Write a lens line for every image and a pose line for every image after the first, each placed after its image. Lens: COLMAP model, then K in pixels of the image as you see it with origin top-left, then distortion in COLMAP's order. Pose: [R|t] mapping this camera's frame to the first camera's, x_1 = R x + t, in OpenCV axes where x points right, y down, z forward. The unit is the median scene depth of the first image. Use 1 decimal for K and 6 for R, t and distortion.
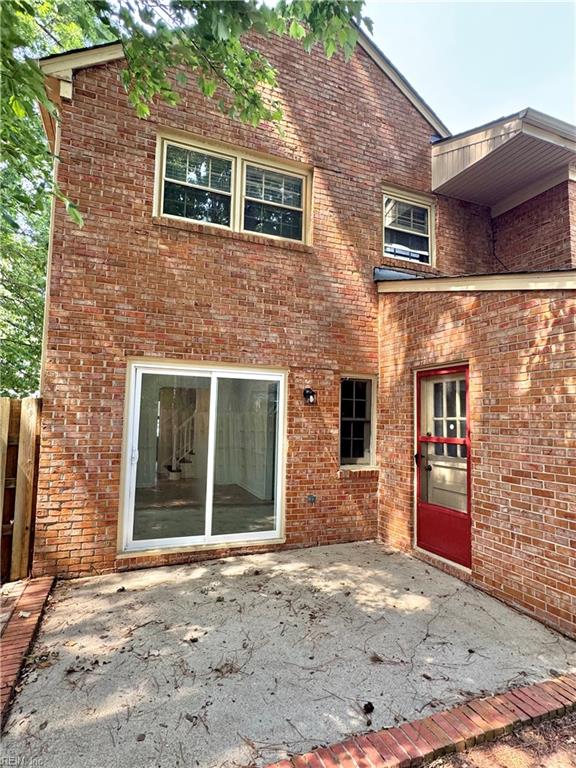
lens RADIAL K [[419.0, 0, 288.8], [0, 419.0, 384.5], [0, 0, 1]] dist [-0.003780, 0.000775]
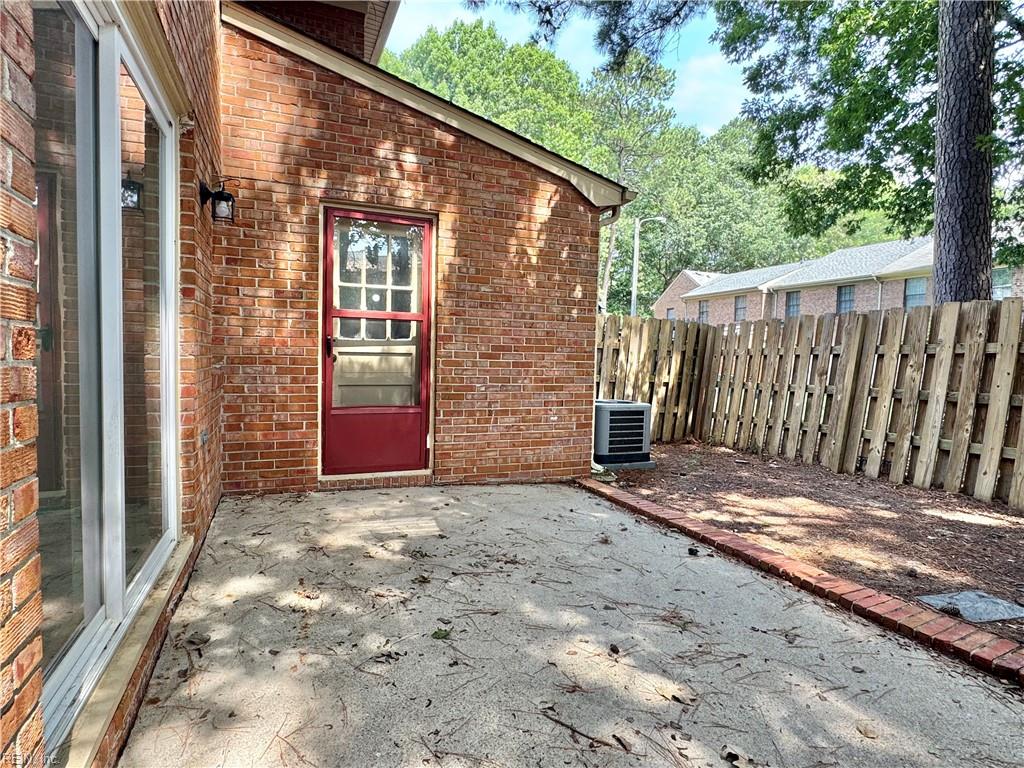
lens RADIAL K [[558.7, 0, 511.6], [0, 558.7, 385.4], [0, 0, 1]] dist [-0.003780, 0.000775]
pose [[0.007021, -0.073915, 0.997240, -0.742139], [-0.105557, 0.991638, 0.074243, 0.195489], [-0.994388, -0.105787, -0.000840, 0.949930]]
